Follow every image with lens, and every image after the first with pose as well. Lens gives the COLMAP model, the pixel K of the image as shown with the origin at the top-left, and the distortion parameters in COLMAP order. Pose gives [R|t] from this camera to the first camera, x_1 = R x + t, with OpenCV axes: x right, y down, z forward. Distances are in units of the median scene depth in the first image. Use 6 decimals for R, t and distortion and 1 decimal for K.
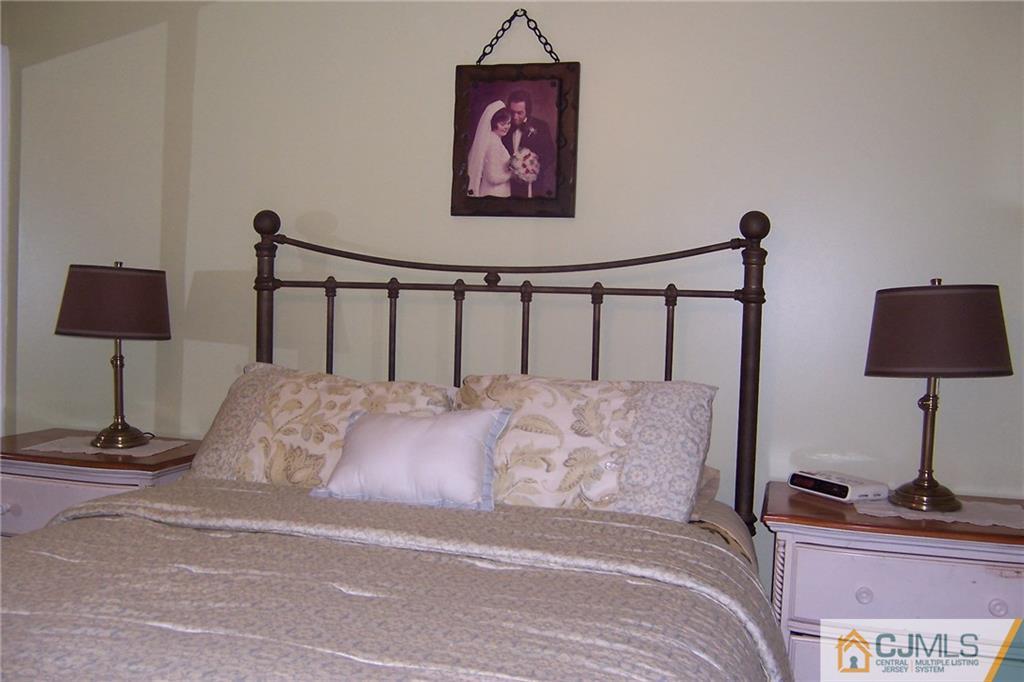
lens RADIAL K [[1010.6, 0, 495.1], [0, 1010.6, 342.7], [0, 0, 1]] dist [-0.109279, 0.130838]
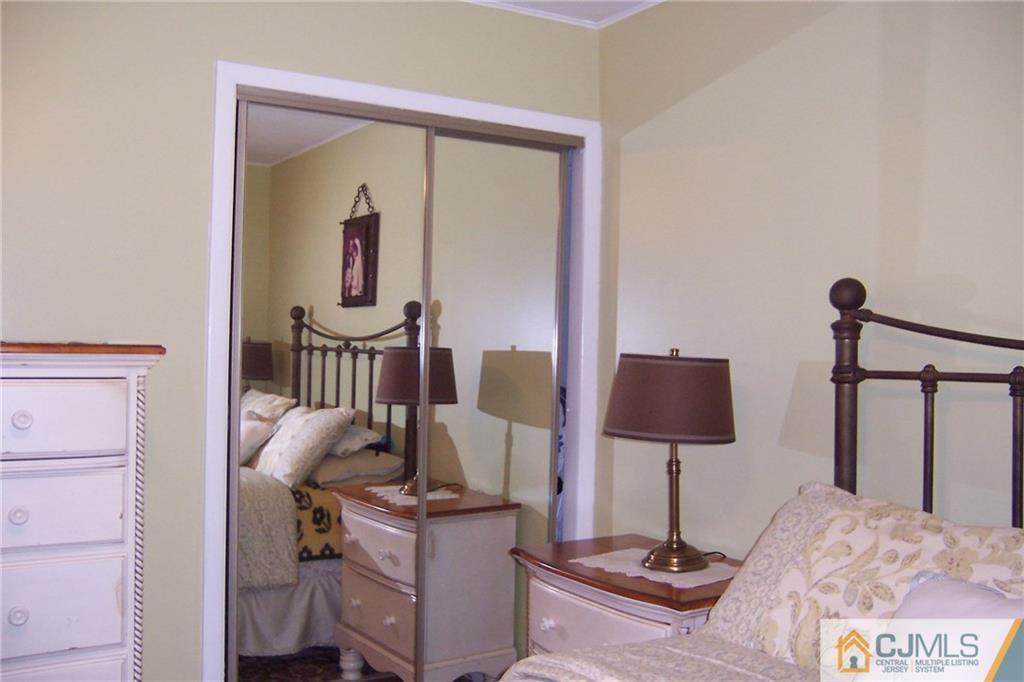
lens RADIAL K [[1010.6, 0, 495.1], [0, 1010.6, 342.7], [0, 0, 1]] dist [-0.109279, 0.130838]
pose [[0.750994, -0.024550, -0.659852, 0.073929], [-0.021148, 0.997902, -0.061197, -0.031313], [0.659970, 0.059913, 0.748899, 0.259236]]
